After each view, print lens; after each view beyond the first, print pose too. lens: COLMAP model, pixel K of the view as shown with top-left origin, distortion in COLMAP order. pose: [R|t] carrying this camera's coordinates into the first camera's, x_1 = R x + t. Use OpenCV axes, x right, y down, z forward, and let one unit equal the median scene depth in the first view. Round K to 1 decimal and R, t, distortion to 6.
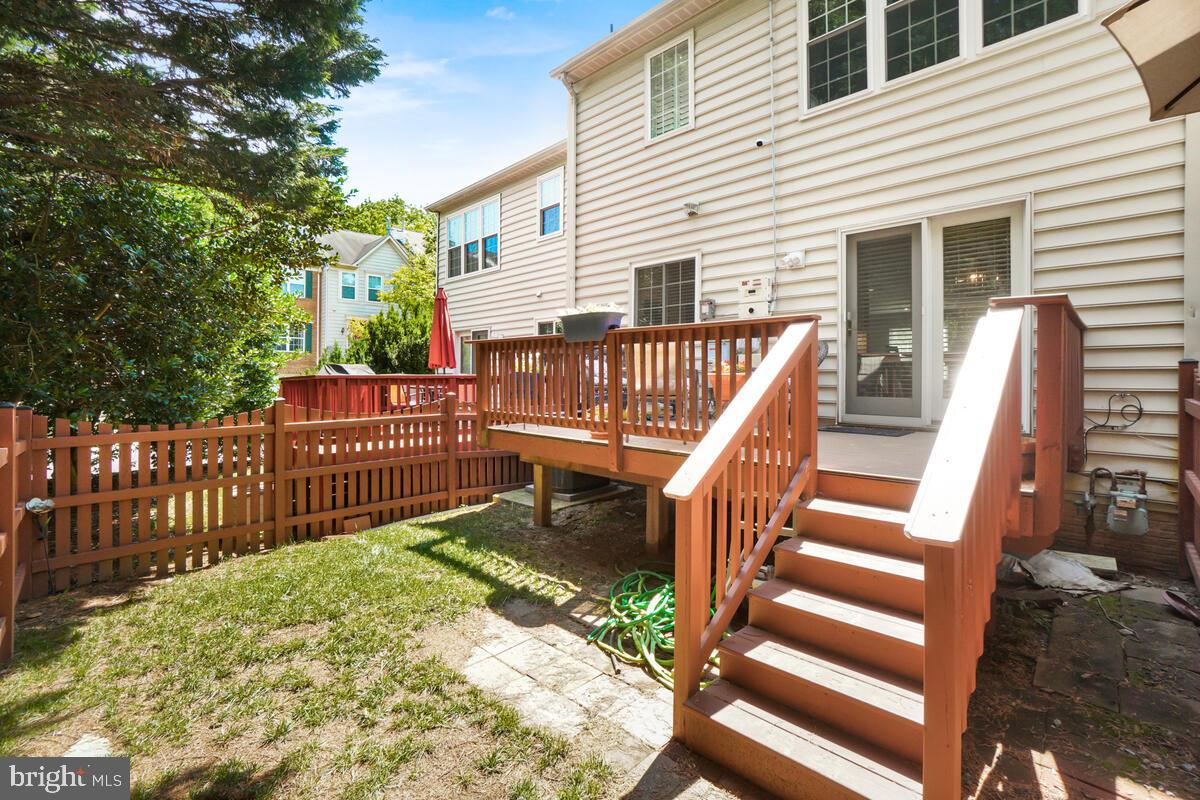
lens RADIAL K [[524.6, 0, 599.9], [0, 524.6, 380.0], [0, 0, 1]] dist [-0.040547, 0.000168]
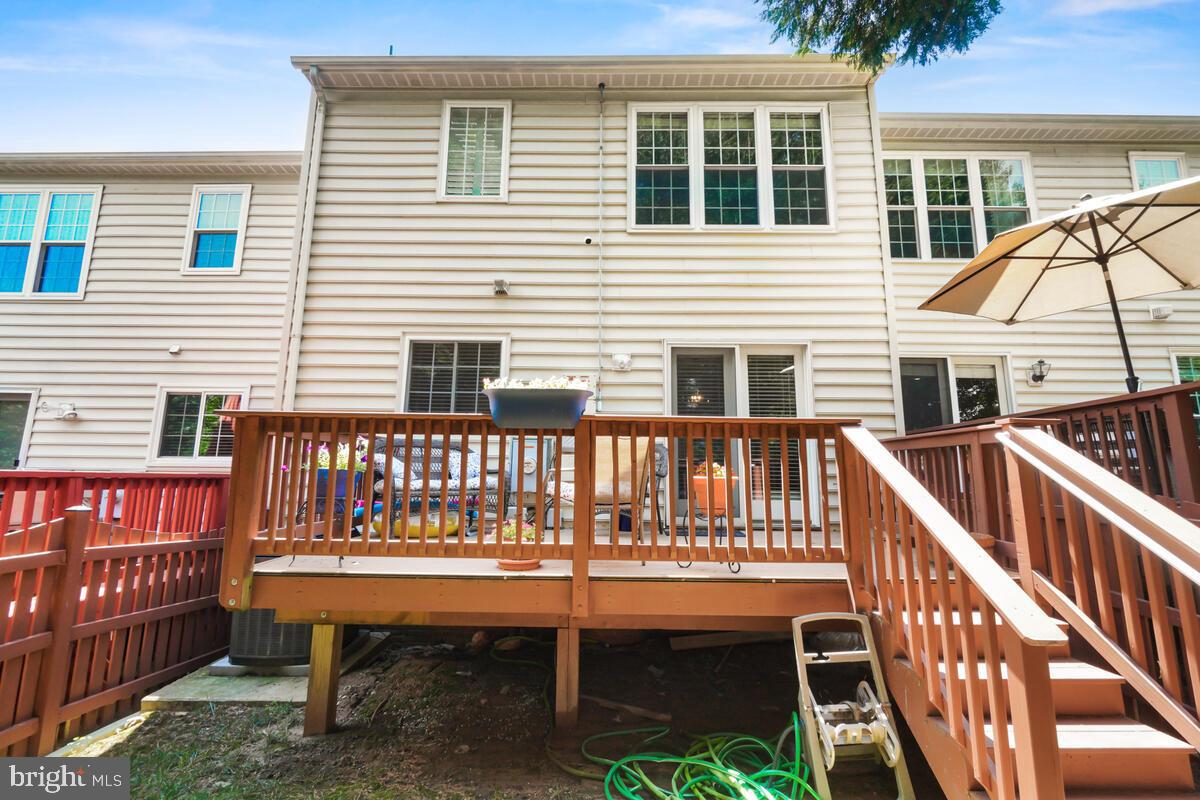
lens RADIAL K [[513.8, 0, 625.7], [0, 513.8, 402.3], [0, 0, 1]] dist [-0.000564, -0.004160]
pose [[0.715946, 0.109511, 0.689513, -0.280706], [-0.003213, 0.988128, -0.153602, -0.001886], [-0.698148, 0.107755, 0.707798, 0.286715]]
